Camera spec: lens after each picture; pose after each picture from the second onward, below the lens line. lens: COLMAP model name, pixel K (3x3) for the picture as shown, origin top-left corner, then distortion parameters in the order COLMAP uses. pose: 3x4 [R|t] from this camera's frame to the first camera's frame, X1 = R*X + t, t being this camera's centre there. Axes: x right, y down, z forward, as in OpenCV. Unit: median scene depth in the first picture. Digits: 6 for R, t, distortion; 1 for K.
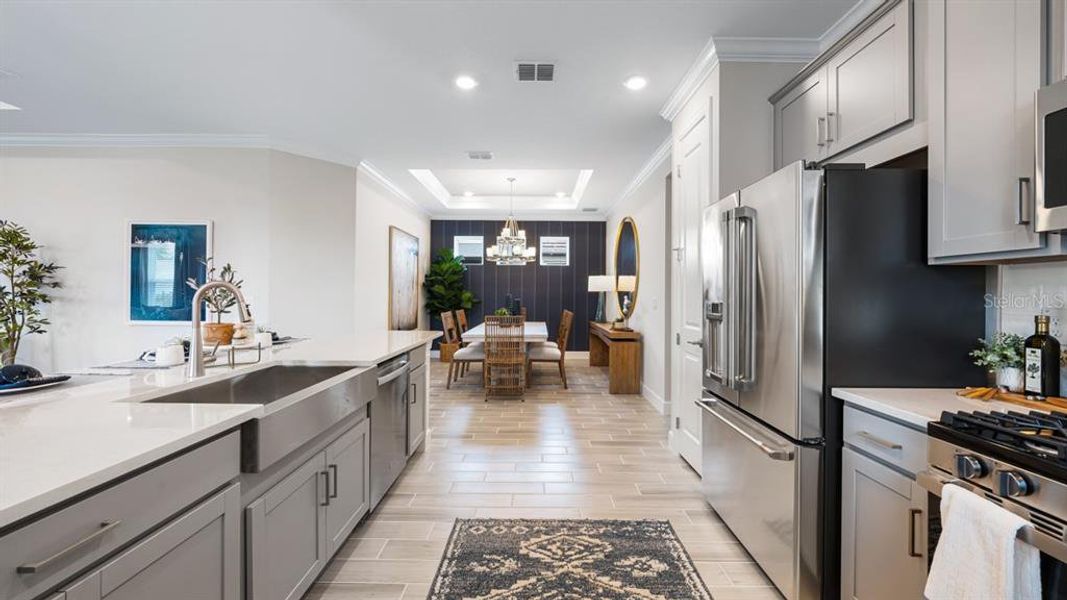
lens RADIAL K [[396.5, 0, 535.1], [0, 396.5, 295.6], [0, 0, 1]] dist [-0.001437, -0.000391]
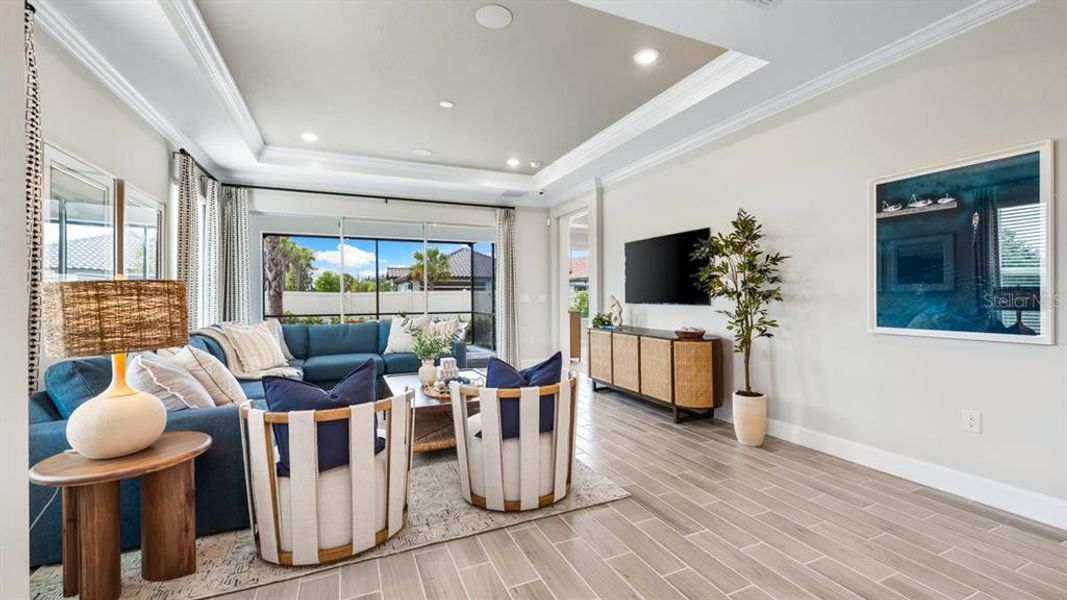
lens RADIAL K [[434.3, 0, 535.7], [0, 434.3, 298.9], [0, 0, 1]] dist [-0.000245, 0.000016]
pose [[0.409724, -0.007503, -0.912178, -0.611357], [0.009552, 0.999947, -0.003934, 0.012721], [0.912159, -0.007101, 0.409774, 0.170758]]
